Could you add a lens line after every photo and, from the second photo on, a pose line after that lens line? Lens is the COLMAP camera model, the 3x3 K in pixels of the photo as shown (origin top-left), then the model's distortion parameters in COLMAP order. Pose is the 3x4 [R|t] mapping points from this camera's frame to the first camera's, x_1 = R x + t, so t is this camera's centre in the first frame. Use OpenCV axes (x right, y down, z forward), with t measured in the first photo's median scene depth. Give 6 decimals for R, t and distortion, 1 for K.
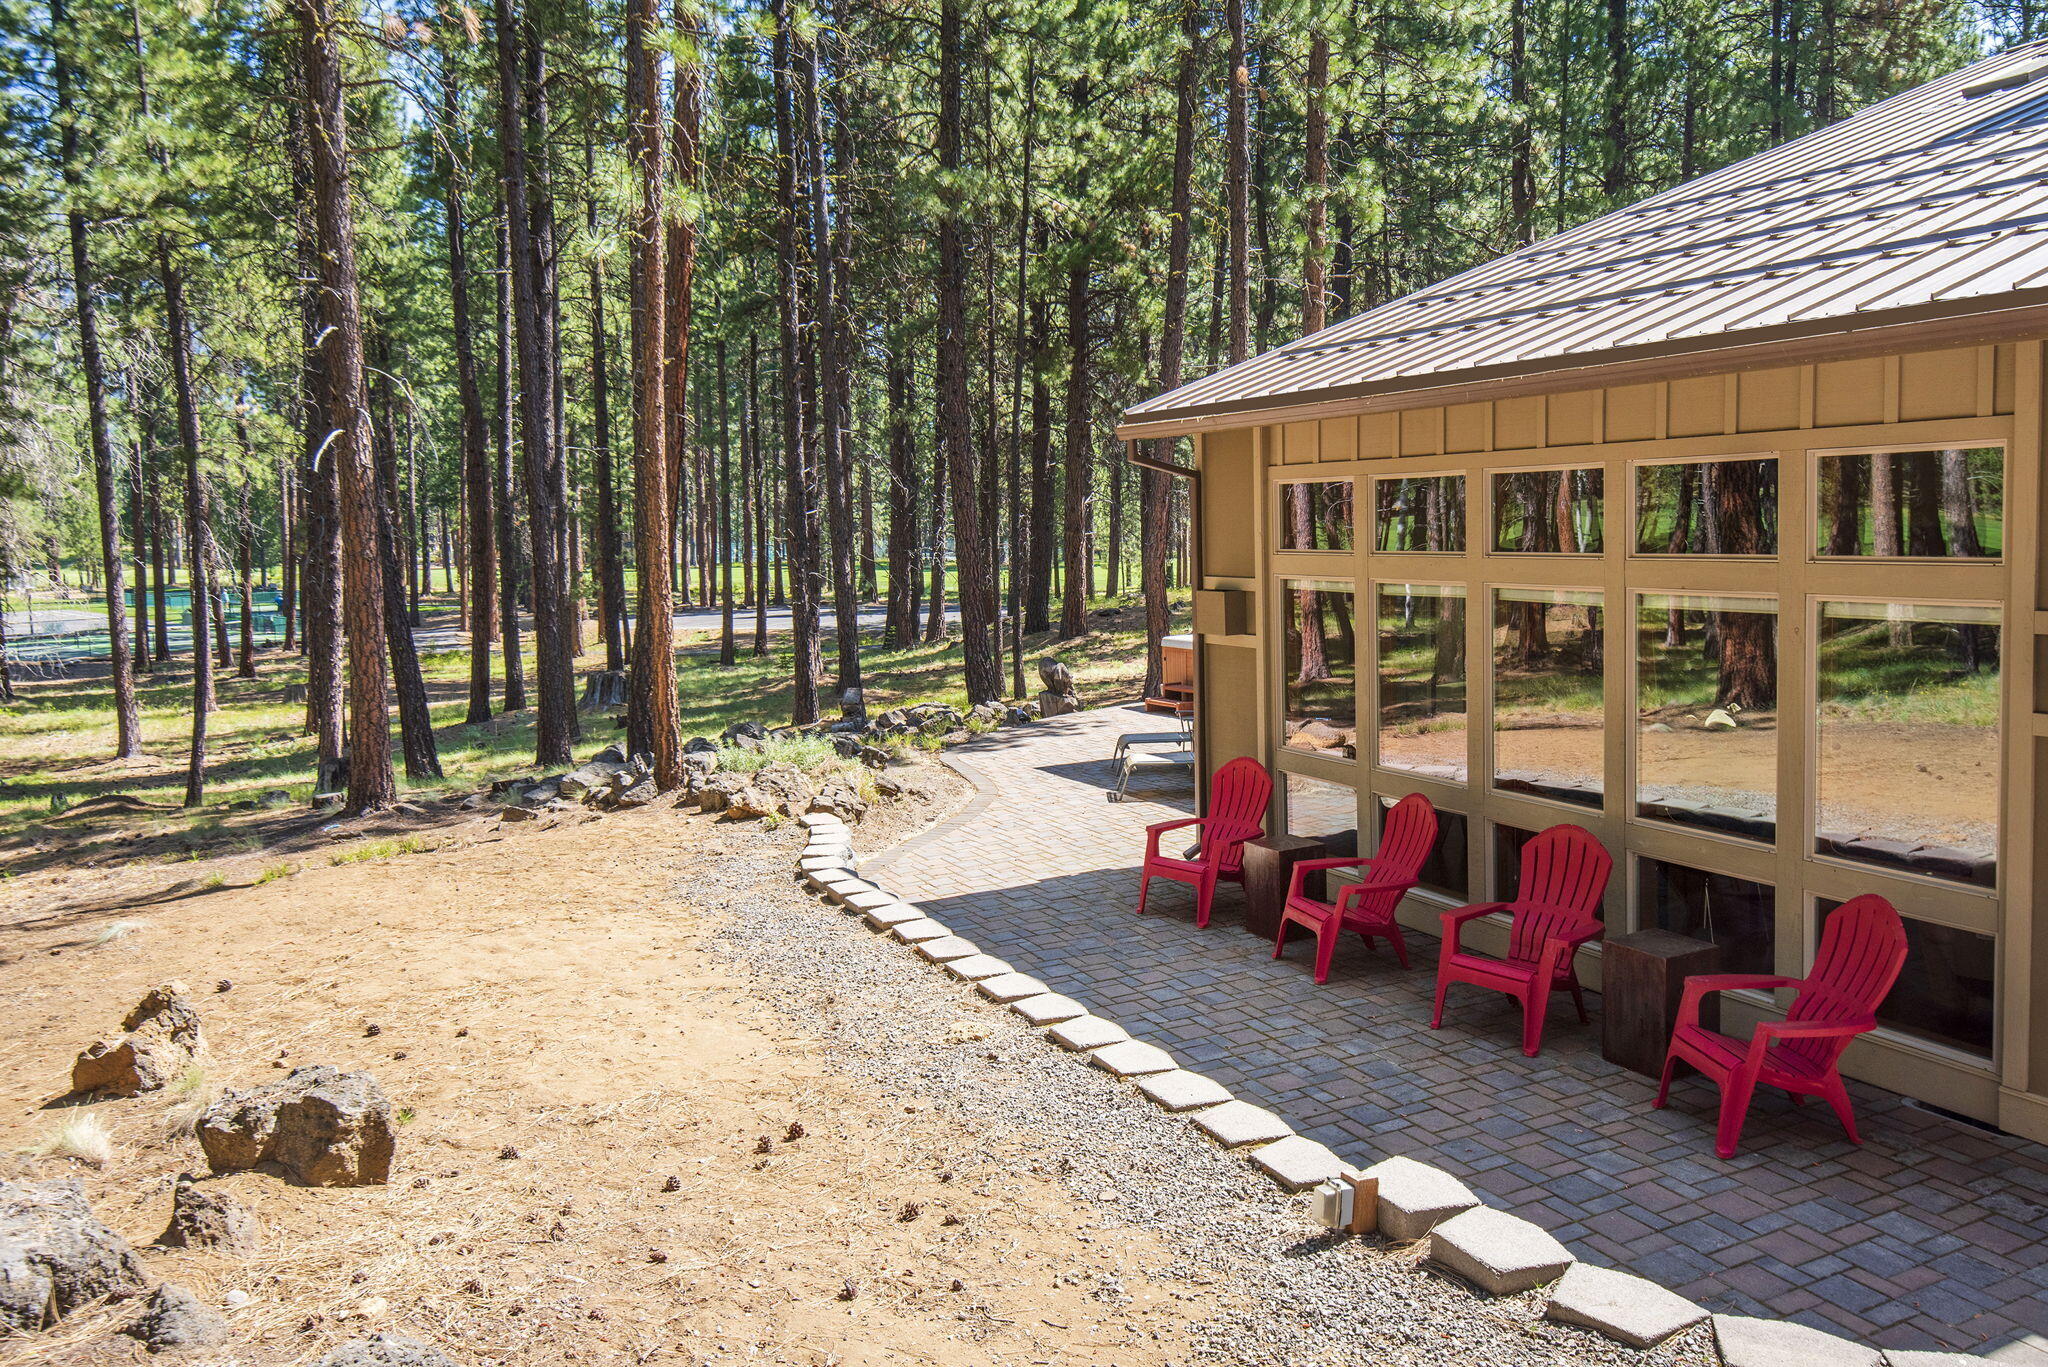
lens RADIAL K [[1529.0, 0, 1024.0], [0, 1529.0, 683.5], [0, 0, 1]] dist [0.005592, 0.004233]
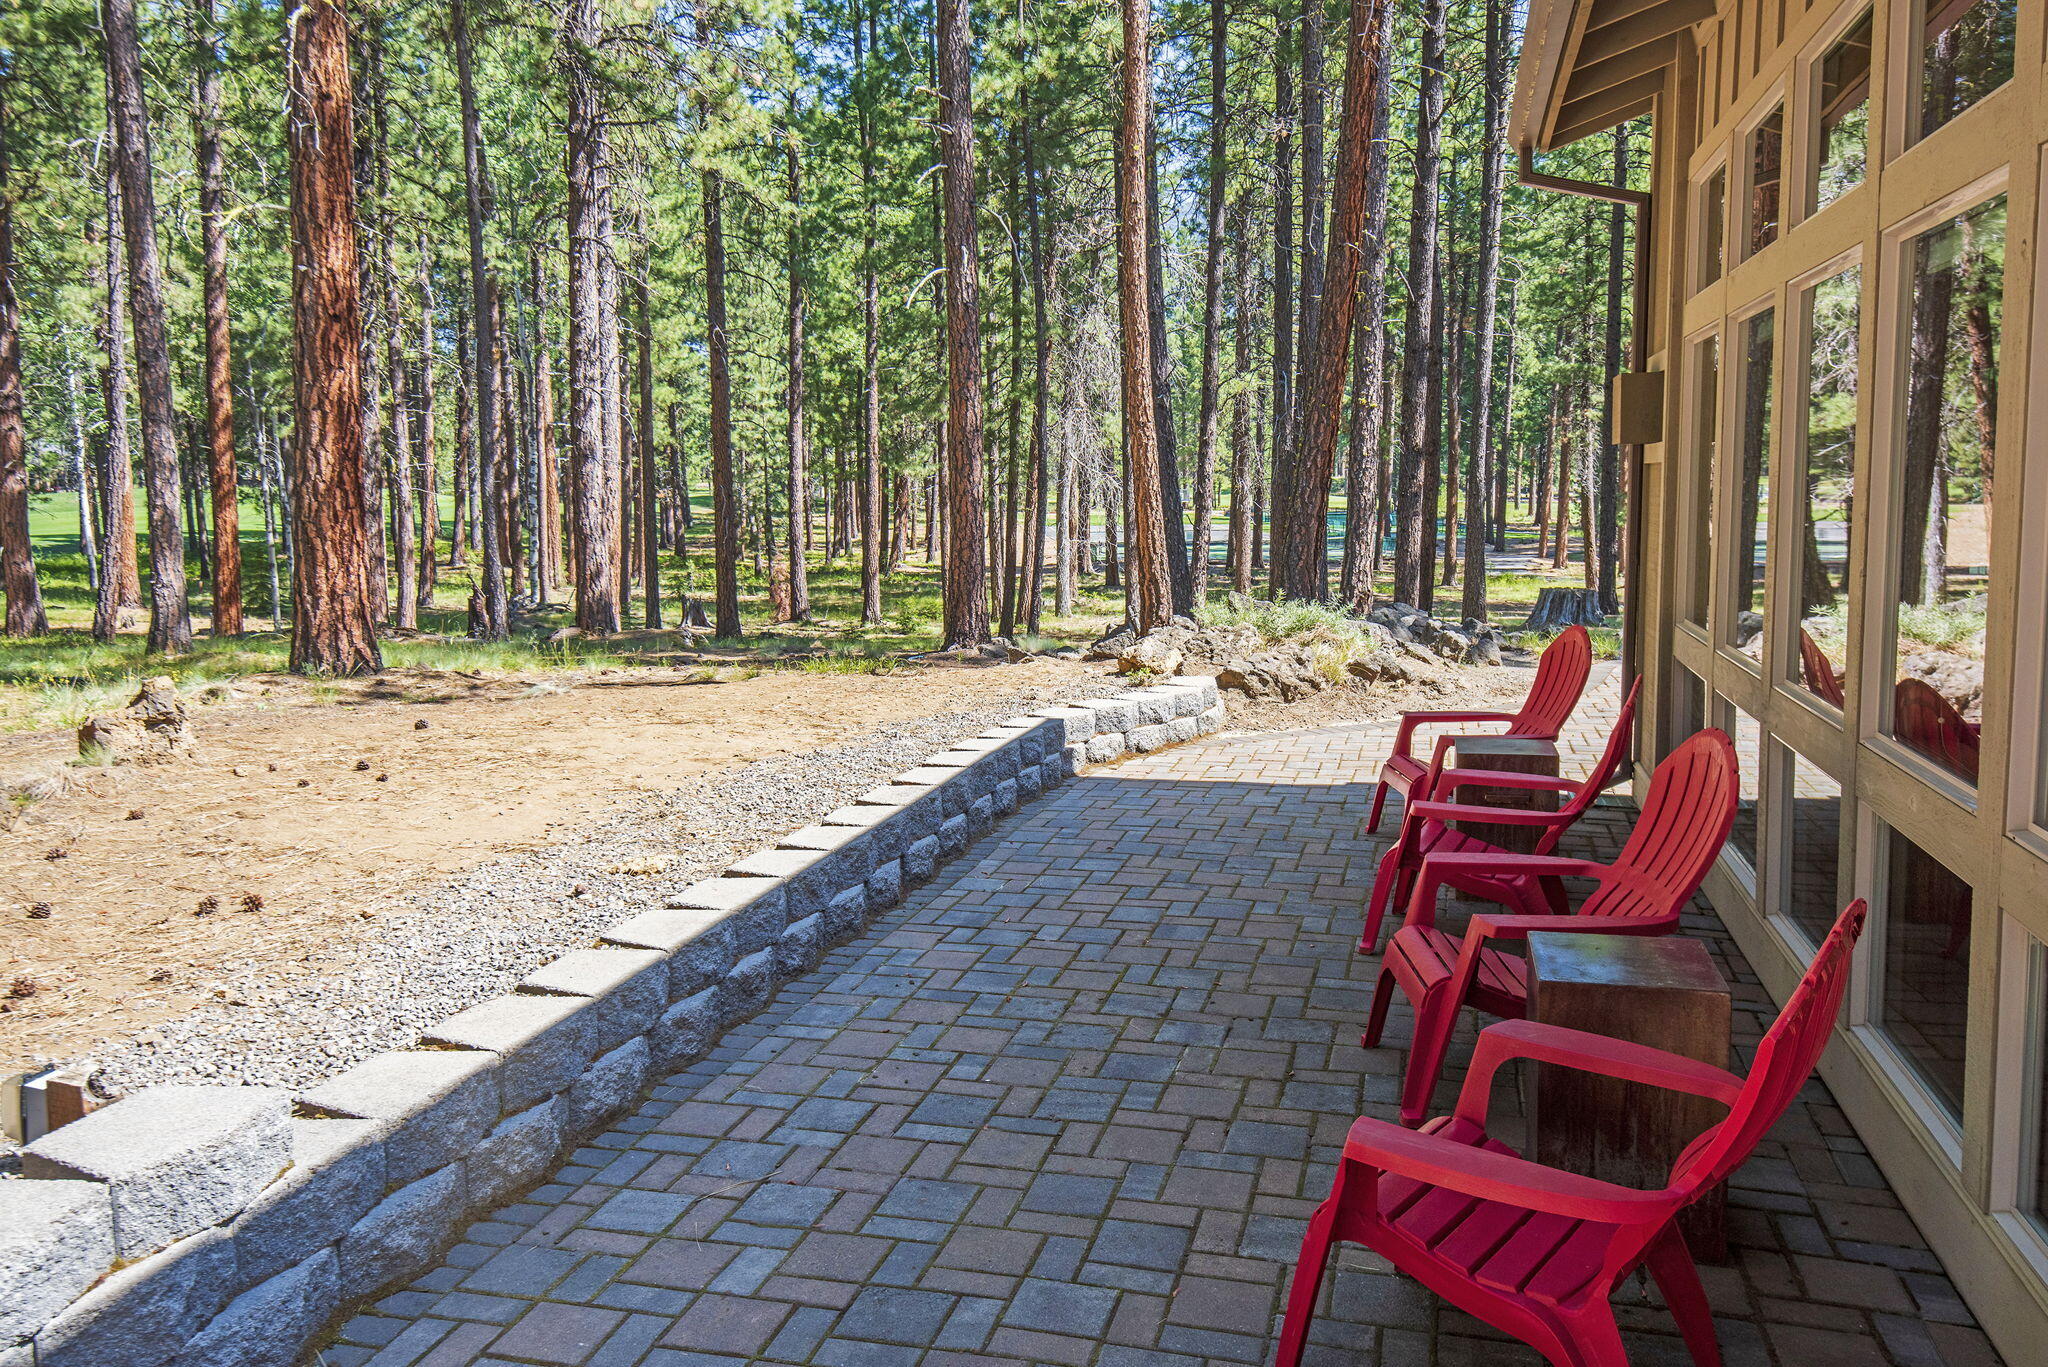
lens RADIAL K [[1529.0, 0, 1024.0], [0, 1529.0, 683.5], [0, 0, 1]] dist [0.005592, 0.004233]
pose [[0.757749, 0.108566, -0.643452, 0.629896], [-0.081291, 0.994087, 0.071996, 0.071617], [0.647463, -0.002248, 0.762093, 0.575441]]
